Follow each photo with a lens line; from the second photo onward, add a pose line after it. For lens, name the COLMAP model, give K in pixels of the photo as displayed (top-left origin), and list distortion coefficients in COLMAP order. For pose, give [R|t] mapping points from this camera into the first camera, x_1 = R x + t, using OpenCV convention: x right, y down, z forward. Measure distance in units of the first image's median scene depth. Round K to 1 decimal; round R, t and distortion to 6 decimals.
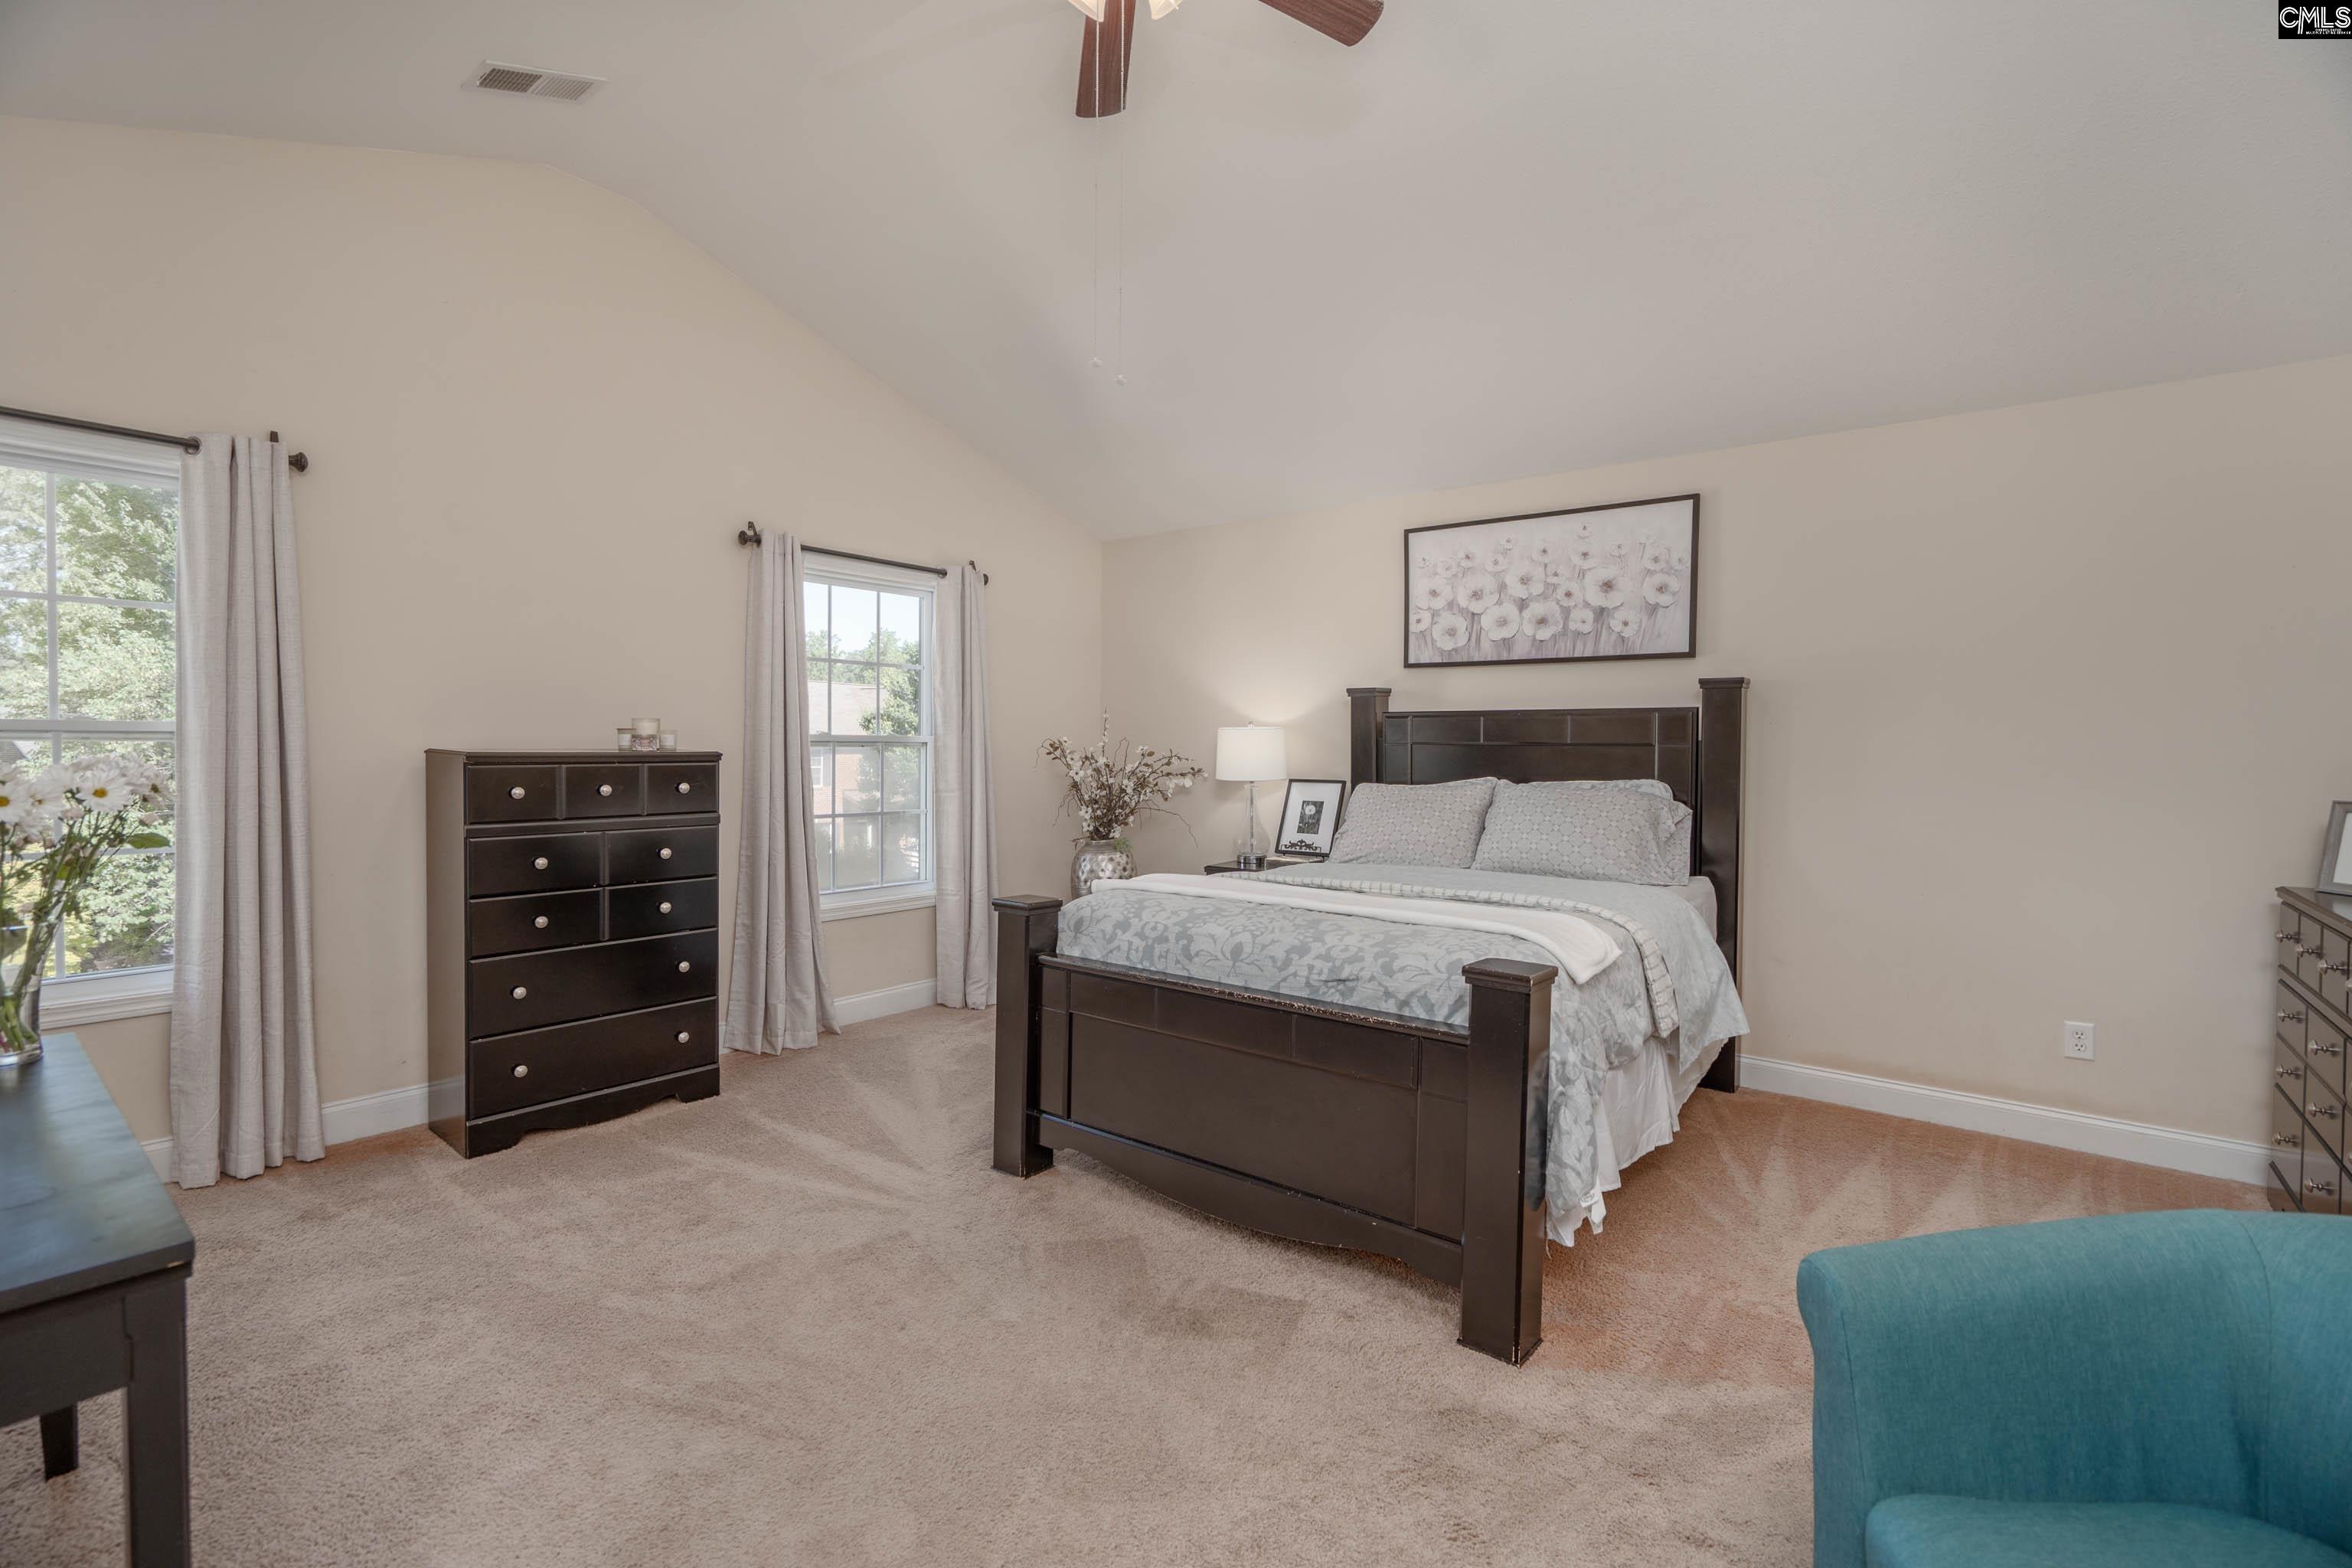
lens RADIAL K [[1058.3, 0, 1168.7], [0, 1058.3, 773.4], [0, 0, 1]] dist [-0.001666, 0.001406]
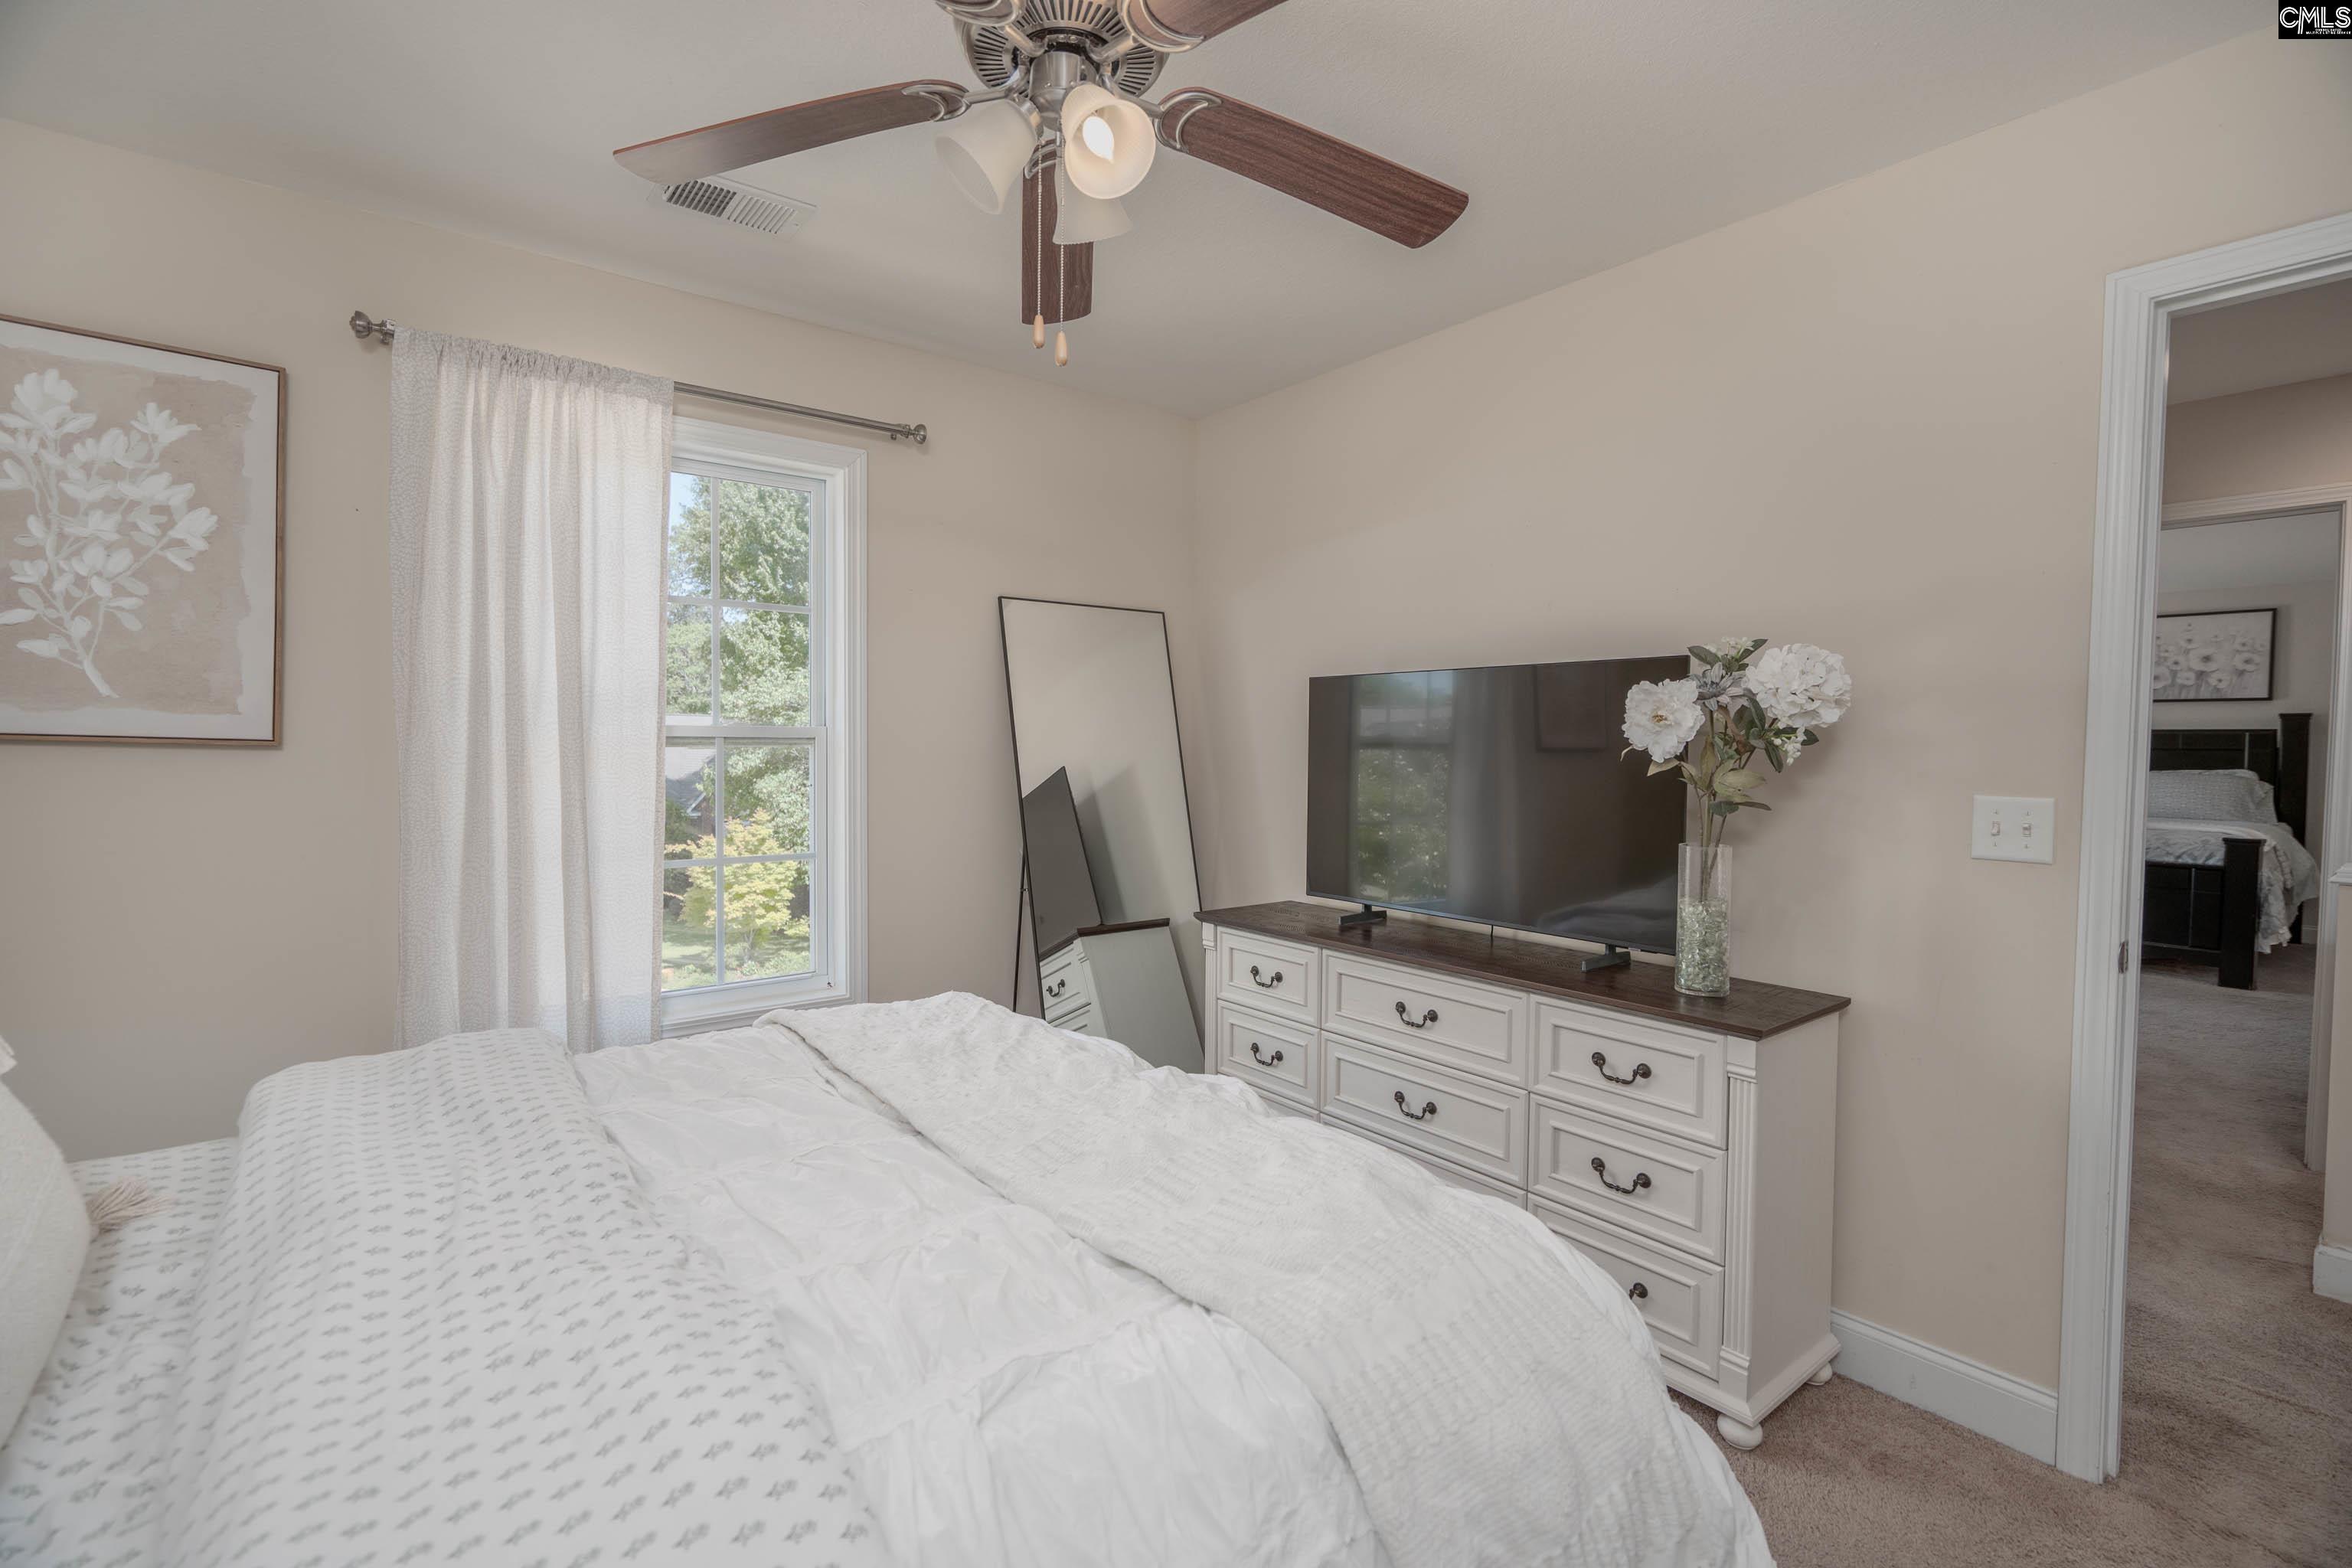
lens RADIAL K [[1058.3, 0, 1168.7], [0, 1058.3, 773.4], [0, 0, 1]] dist [-0.001666, 0.001406]
pose [[0.972930, 0.006994, -0.230996, -0.840918], [-0.006658, 0.999975, 0.002234, 0.019063], [0.231006, -0.000635, 0.972952, -1.086134]]
